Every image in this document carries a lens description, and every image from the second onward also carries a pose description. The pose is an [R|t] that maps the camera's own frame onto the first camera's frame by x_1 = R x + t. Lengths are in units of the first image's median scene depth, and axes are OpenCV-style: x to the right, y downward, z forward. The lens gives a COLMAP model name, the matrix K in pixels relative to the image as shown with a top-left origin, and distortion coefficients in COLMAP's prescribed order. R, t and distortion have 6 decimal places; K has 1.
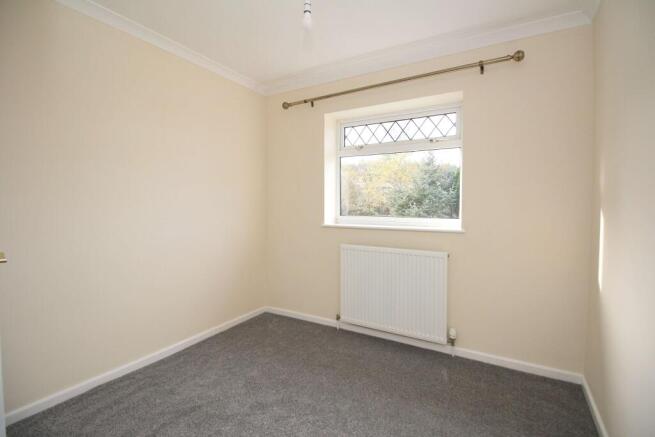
lens RADIAL K [[238.3, 0, 318.9], [0, 238.3, 207.6], [0, 0, 1]] dist [-0.061845, -0.000041]
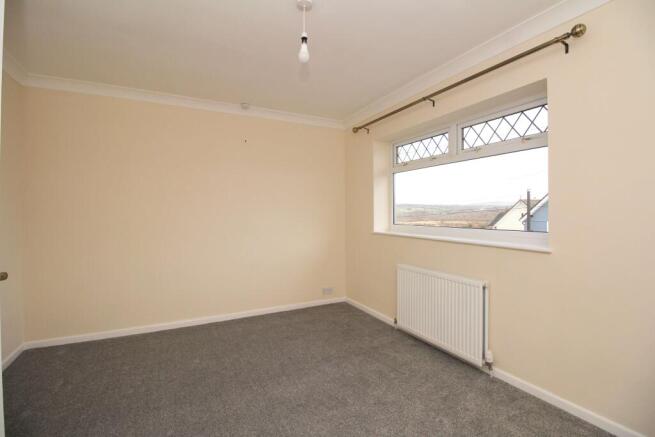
lens RADIAL K [[299.7, 0, 327.9], [0, 299.7, 211.8], [0, 0, 1]] dist [0.000212, -0.014256]
pose [[0.797260, 0.007814, -0.603586, 0.676552], [-0.021703, 0.999641, -0.015726, 0.000983], [0.603246, 0.025637, 0.797143, -0.314323]]
